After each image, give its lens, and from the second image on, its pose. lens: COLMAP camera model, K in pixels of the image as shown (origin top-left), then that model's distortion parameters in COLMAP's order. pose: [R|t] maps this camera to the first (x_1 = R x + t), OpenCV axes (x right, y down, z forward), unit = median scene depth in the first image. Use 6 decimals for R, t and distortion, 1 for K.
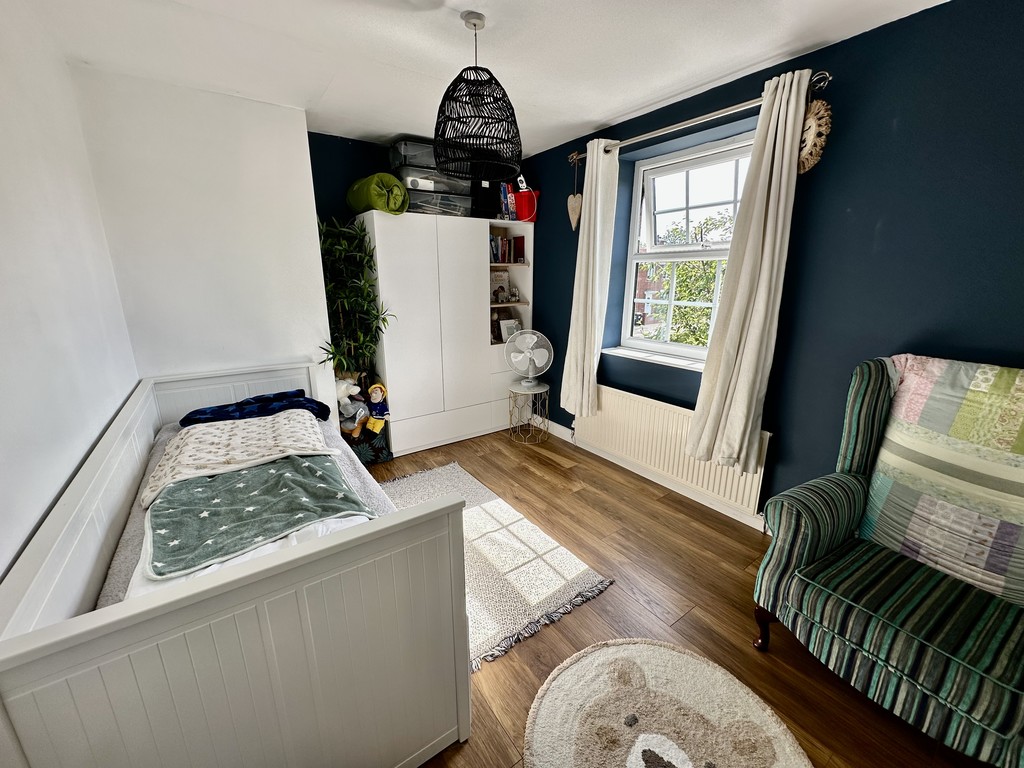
lens RADIAL K [[408.8, 0, 511.9], [0, 408.8, 382.2], [0, 0, 1]] dist [-0.003881, 0.000638]
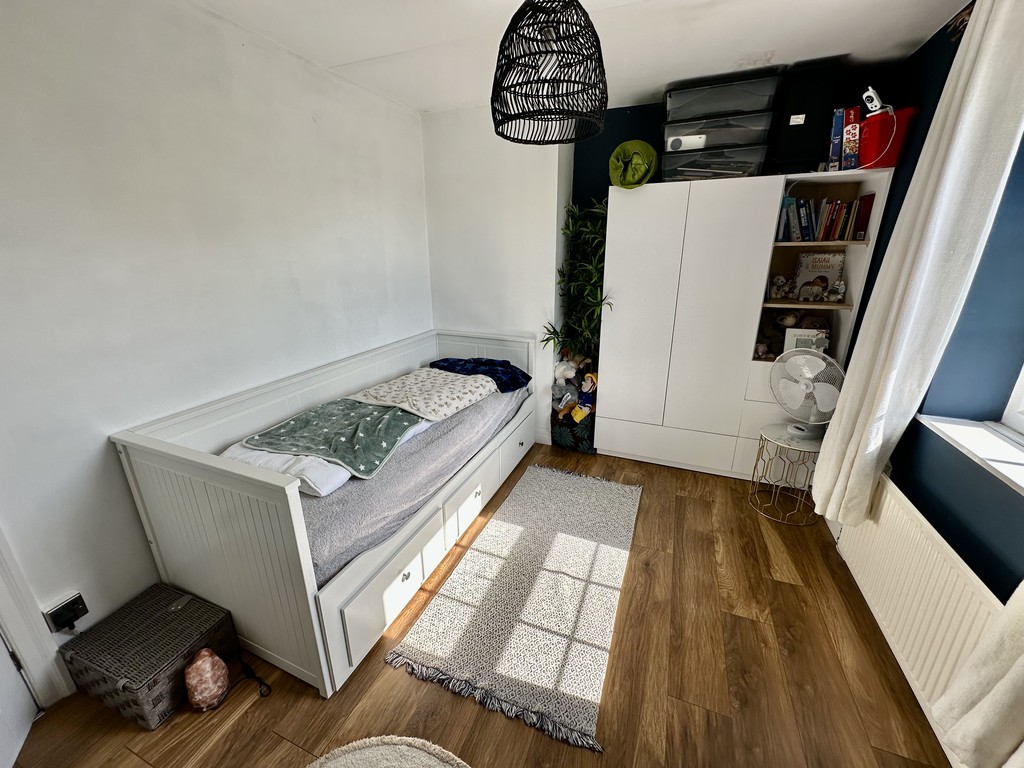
lens RADIAL K [[408.8, 0, 511.7], [0, 408.8, 383.1], [0, 0, 1]] dist [-0.003881, 0.000638]
pose [[0.536902, 0.258850, -0.802953, 0.357880], [-0.212238, 0.962599, 0.168400, -0.099581], [0.816512, 0.080003, 0.571759, 0.313216]]
